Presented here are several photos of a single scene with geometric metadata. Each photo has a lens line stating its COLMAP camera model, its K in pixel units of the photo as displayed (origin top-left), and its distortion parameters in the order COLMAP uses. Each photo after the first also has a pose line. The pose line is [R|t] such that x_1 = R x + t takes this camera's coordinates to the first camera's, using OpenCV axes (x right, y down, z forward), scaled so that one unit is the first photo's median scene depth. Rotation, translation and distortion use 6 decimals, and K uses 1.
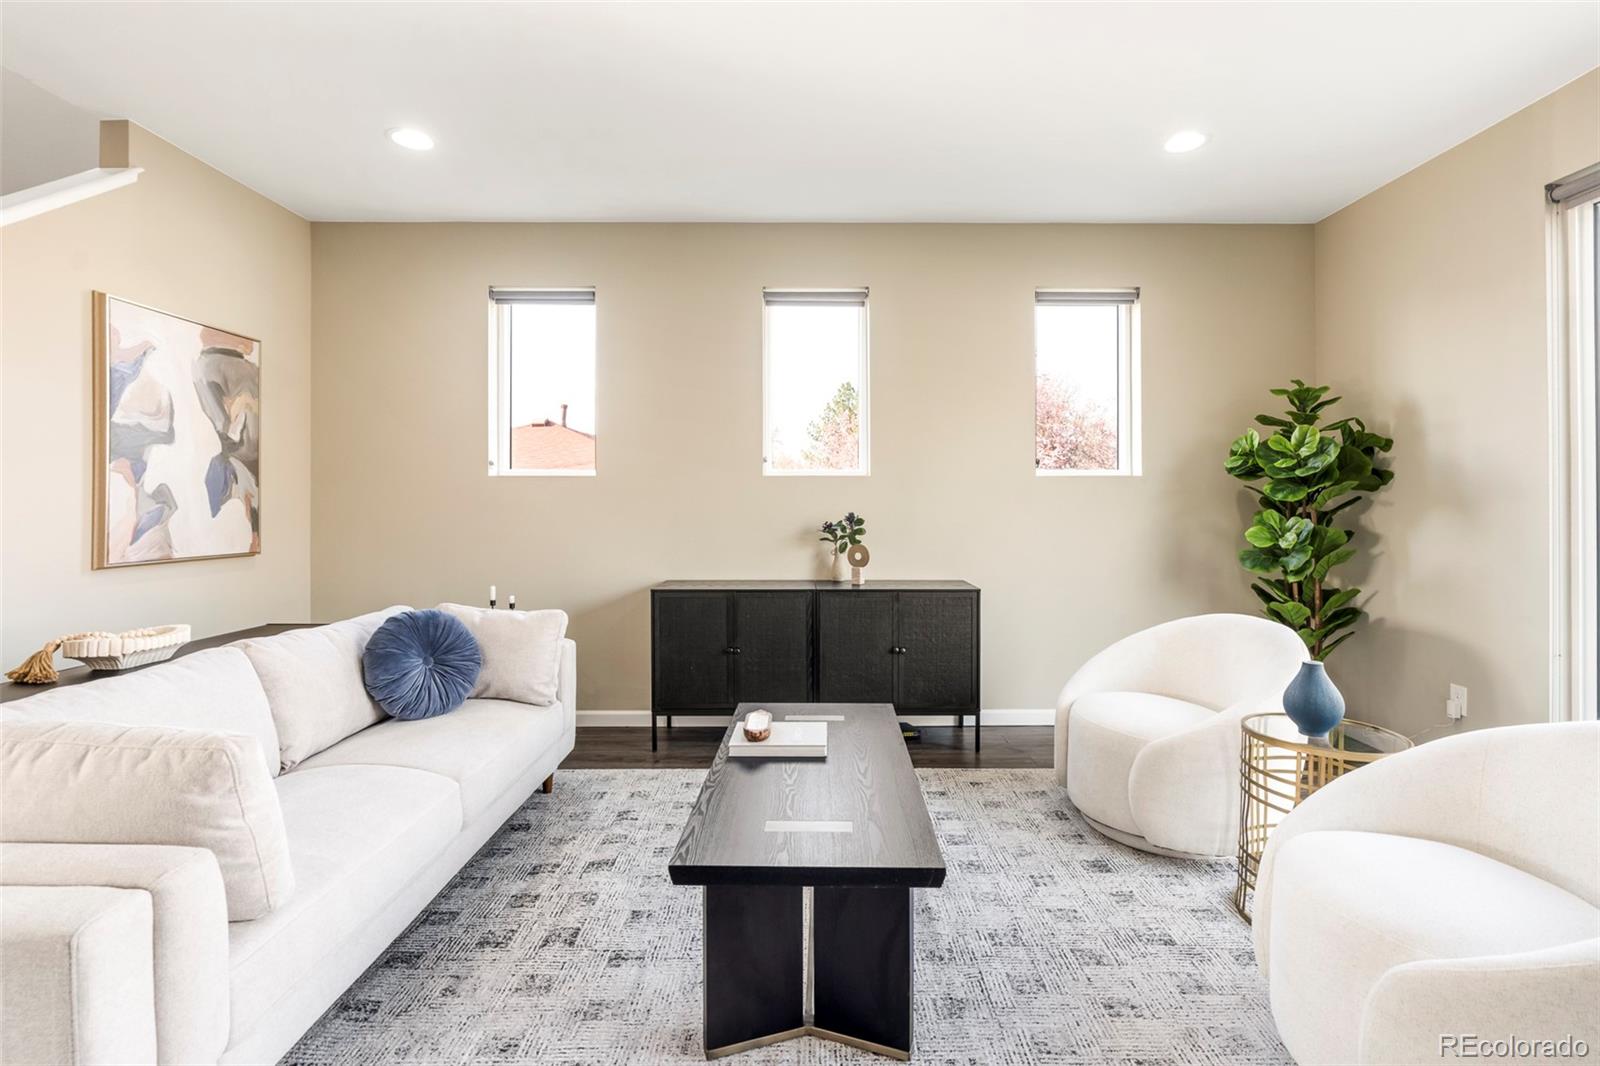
lens RADIAL K [[728.0, 0, 806.4], [0, 728.0, 508.2], [0, 0, 1]] dist [-0.005038, -0.000077]
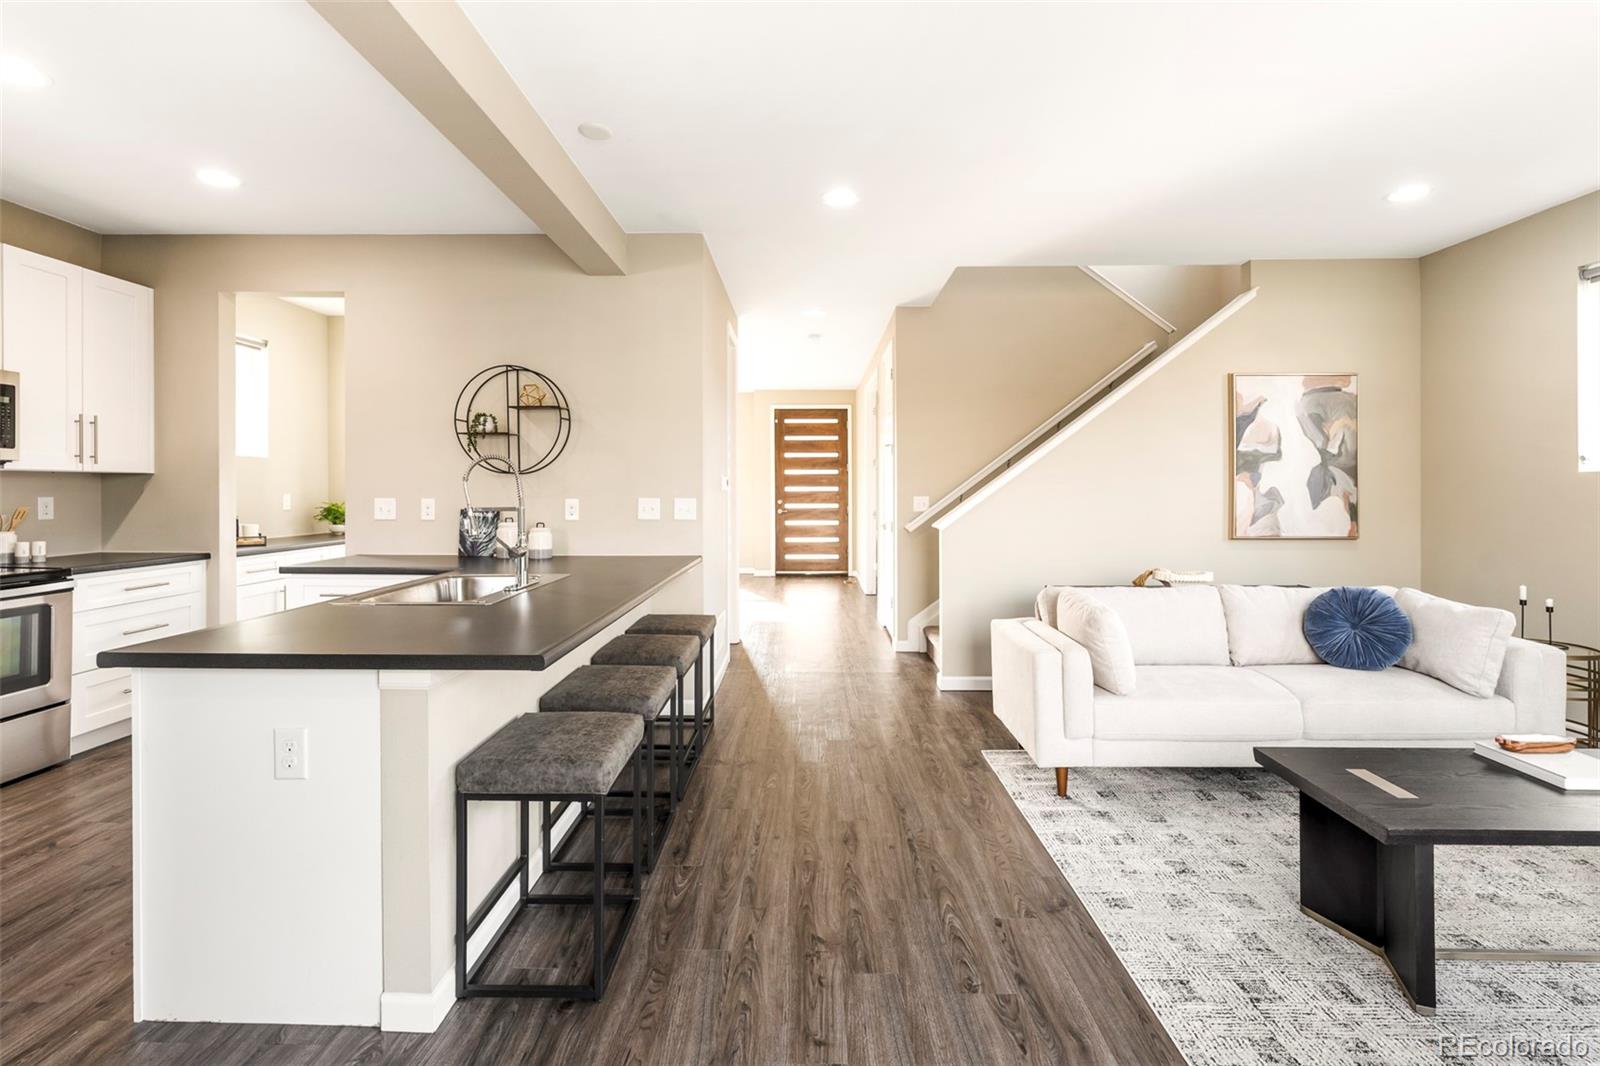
lens RADIAL K [[739.4, 0, 800.8], [0, 739.4, 493.1], [0, 0, 1]] dist [-0.000957, 0.000715]
pose [[-0.014640, 0.002661, -0.999889, 0.630885], [-0.001443, 0.999995, 0.002682, -0.022086], [0.999892, 0.001482, -0.014636, 0.027508]]
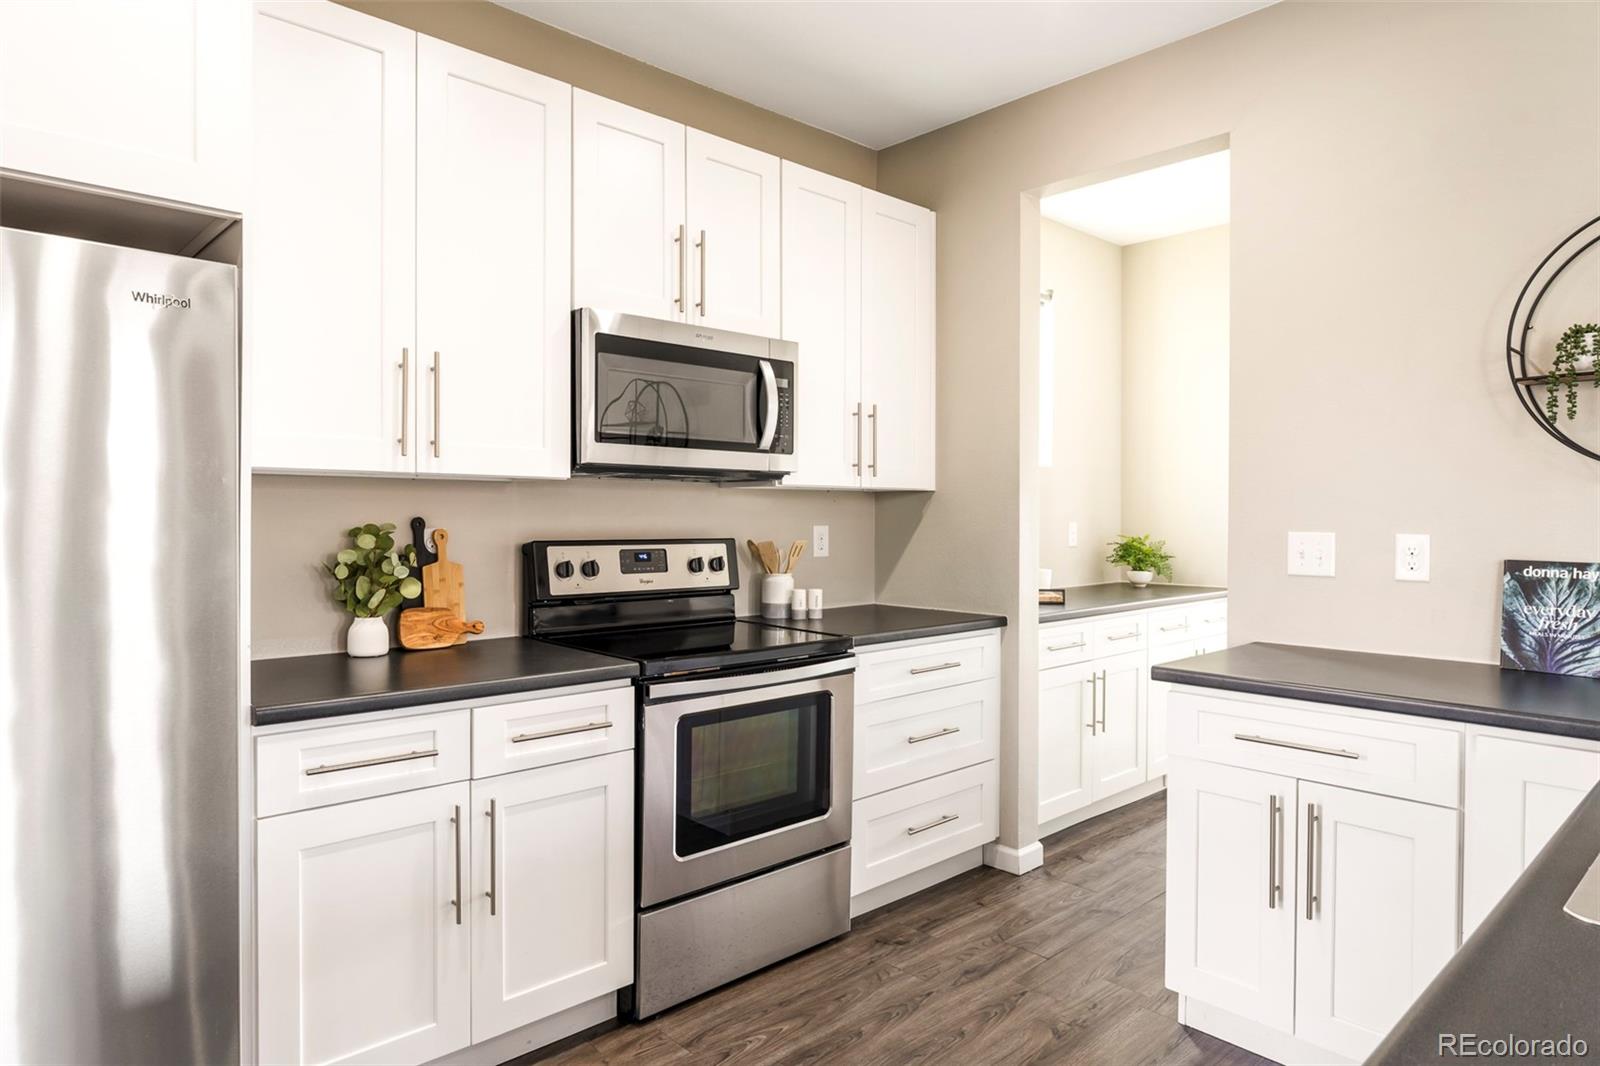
lens RADIAL K [[962.7, 0, 800.0], [0, 962.7, 533.0], [0, 0, 1]] dist [0.001020, -0.000537]
pose [[-0.728003, 0.009241, -0.685511, 0.225594], [-0.002212, 0.999872, 0.015828, -0.019723], [0.685570, 0.013039, -0.727890, -0.427072]]
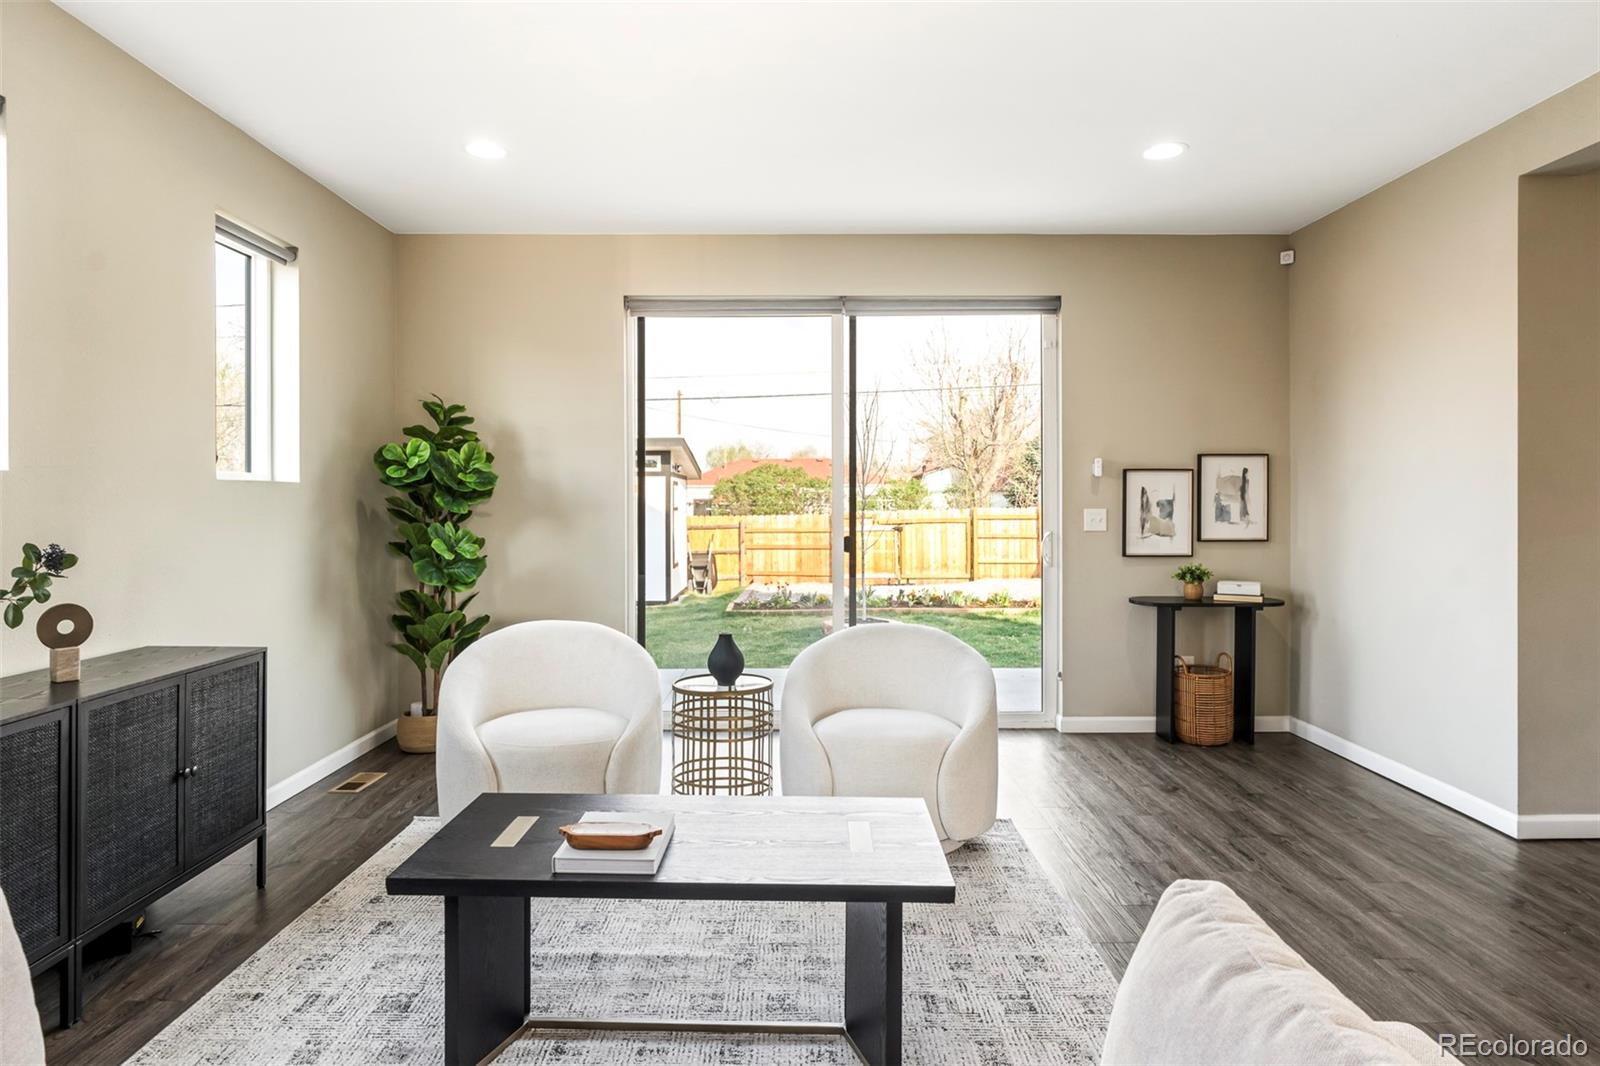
lens RADIAL K [[906.8, 0, 777.1], [0, 906.8, 526.4], [0, 0, 1]] dist [-0.000514, -0.000400]
pose [[0.016576, -0.026441, 0.999513, -0.659851], [0.001725, 0.999650, 0.026416, -0.026199], [-0.999861, 0.001286, 0.016616, 0.555348]]
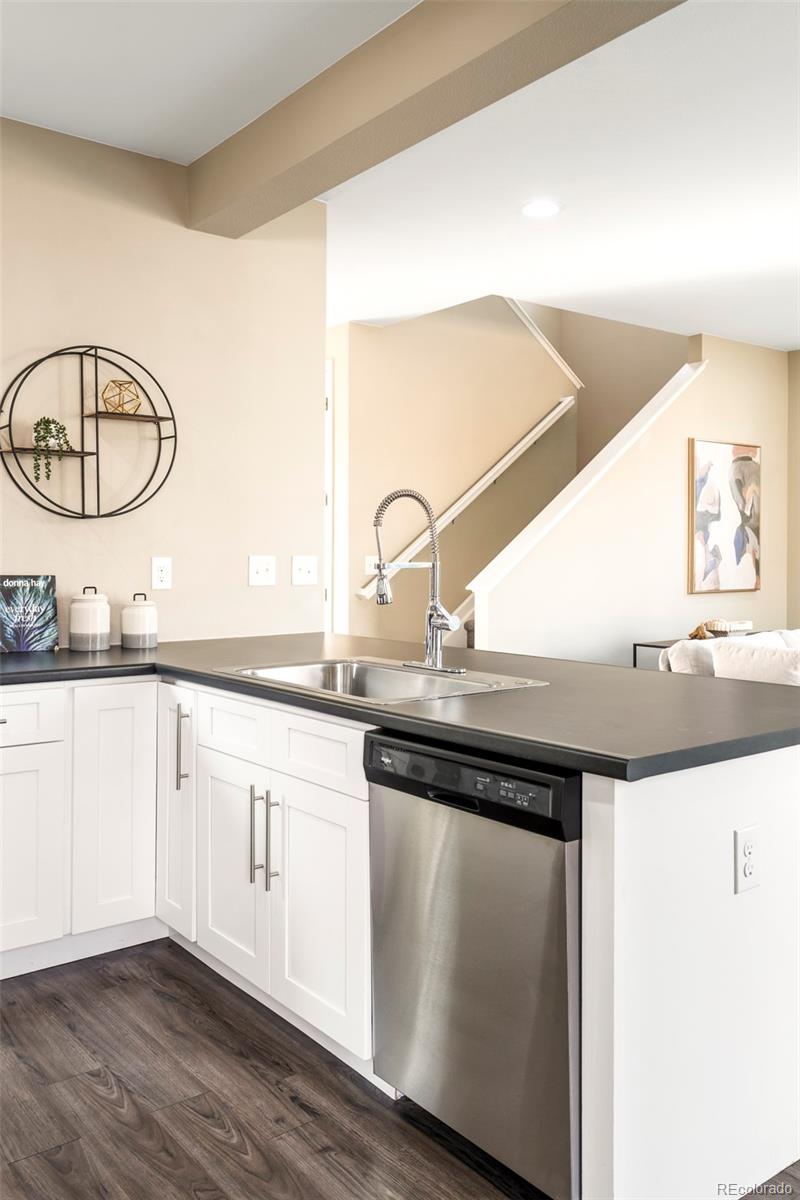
lens RADIAL K [[985.8, 0, 406.0], [0, 985.8, 570.1], [0, 0, 1]] dist [0.004048, 0.006563]
pose [[0.617291, 0.008960, -0.786684, 0.425180], [0.002496, 0.999908, 0.013347, -0.007264], [0.786731, -0.010203, 0.617212, -0.892580]]
